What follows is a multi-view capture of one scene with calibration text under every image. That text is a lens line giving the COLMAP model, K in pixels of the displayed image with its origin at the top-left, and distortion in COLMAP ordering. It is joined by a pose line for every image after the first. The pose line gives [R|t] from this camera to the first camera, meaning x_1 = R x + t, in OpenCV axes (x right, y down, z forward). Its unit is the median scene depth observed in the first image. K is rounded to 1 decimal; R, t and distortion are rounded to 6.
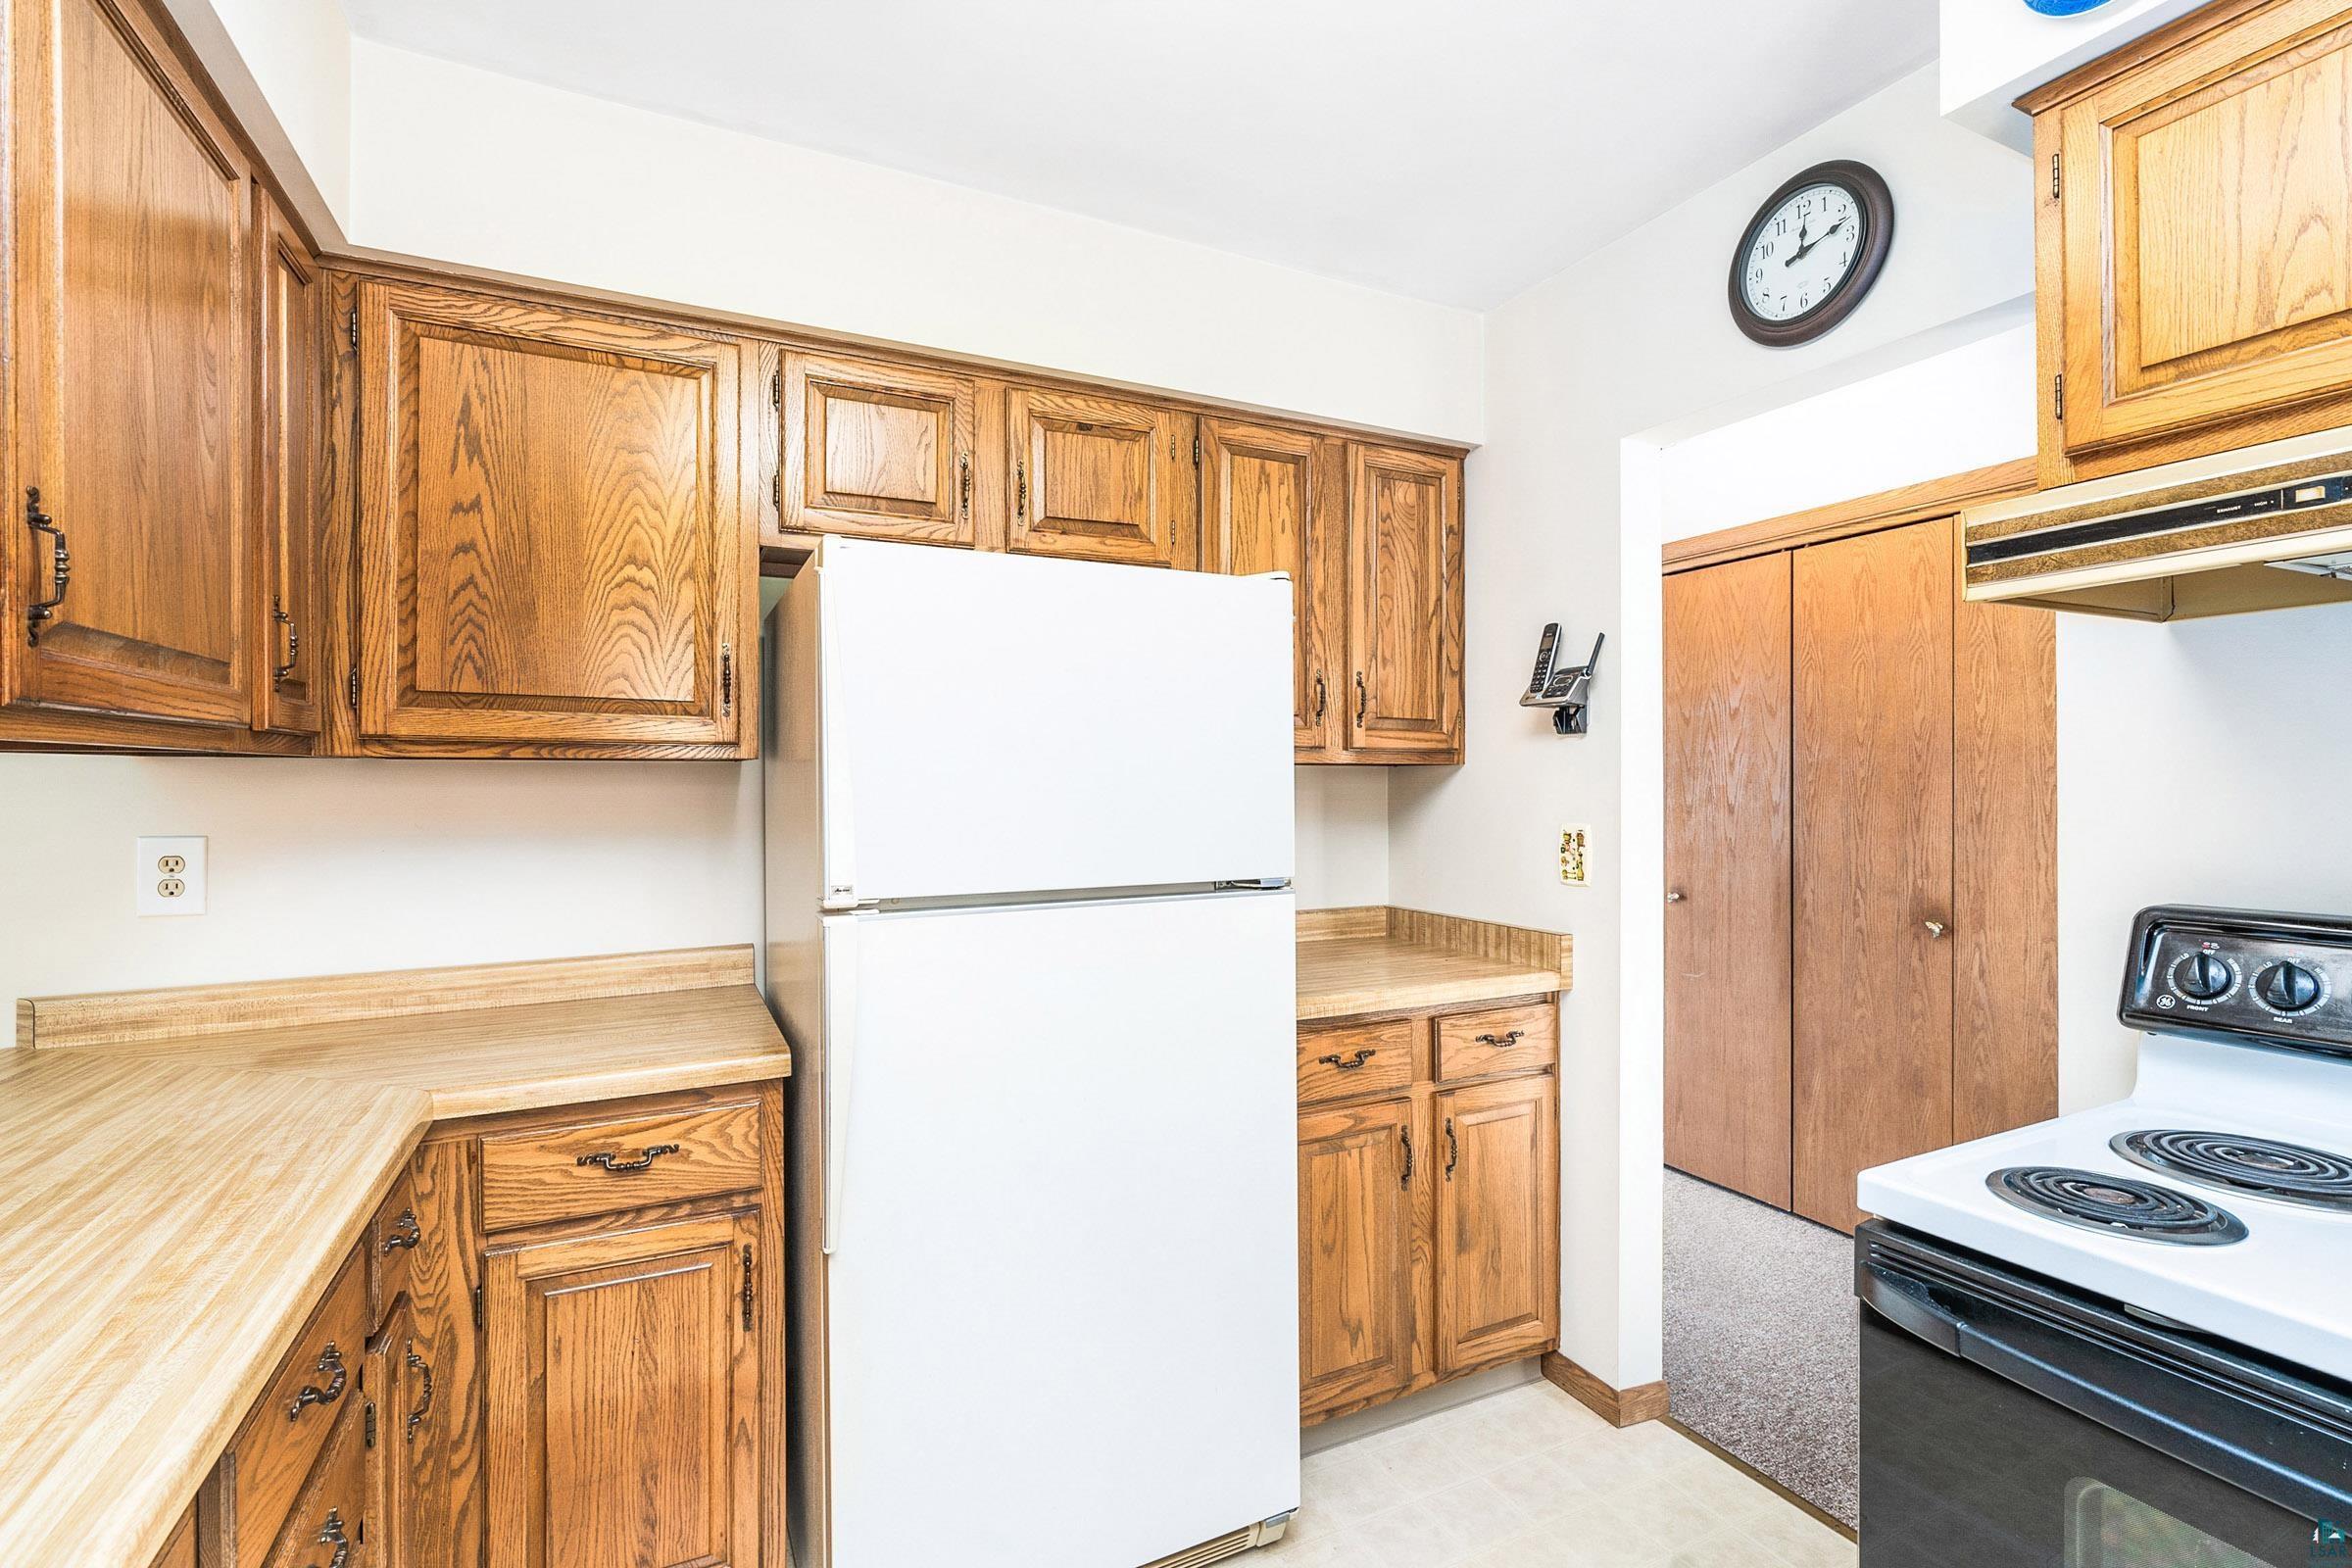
lens RADIAL K [[1075.2, 0, 1158.0], [0, 1075.2, 789.1], [0, 0, 1]] dist [-0.002024, 0.001250]
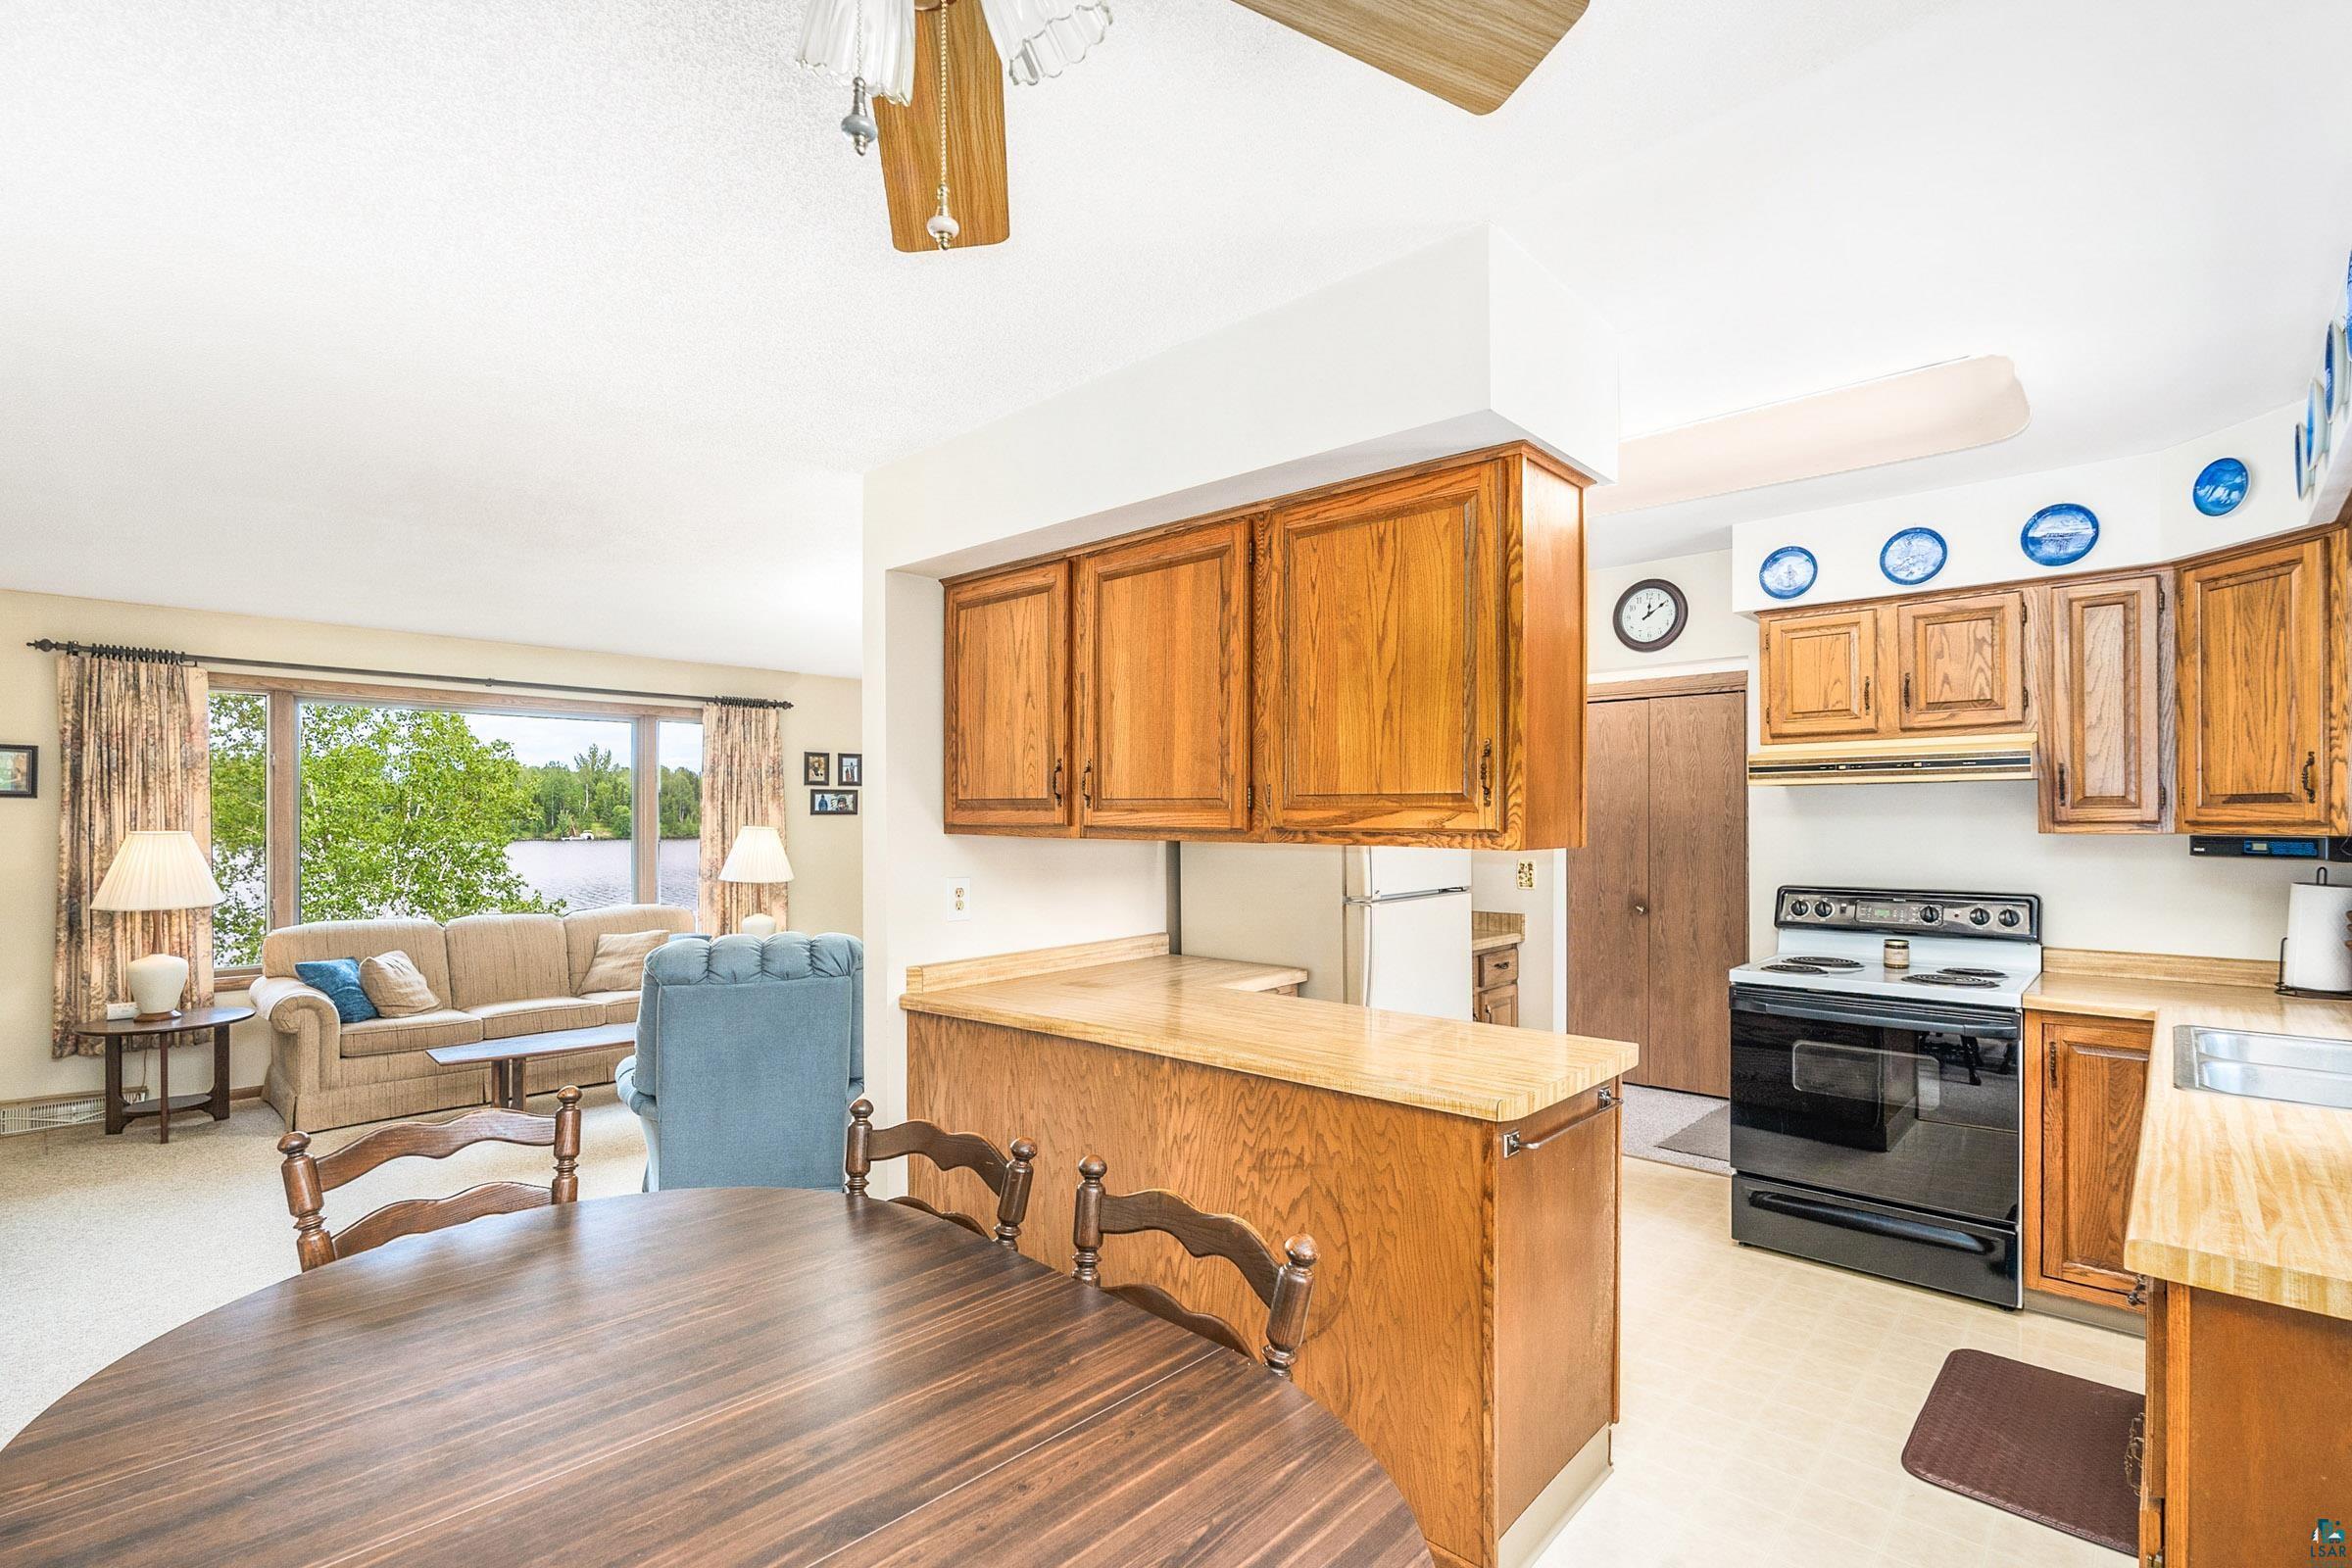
lens RADIAL K [[1075.2, 0, 1167.1], [0, 1075.2, 828.2], [0, 0, 1]] dist [-0.002024, 0.001250]
pose [[0.937176, -0.004099, 0.348832, -1.196901], [0.002795, 0.999987, 0.004243, -0.045801], [-0.348845, -0.003001, 0.937176, -0.826074]]
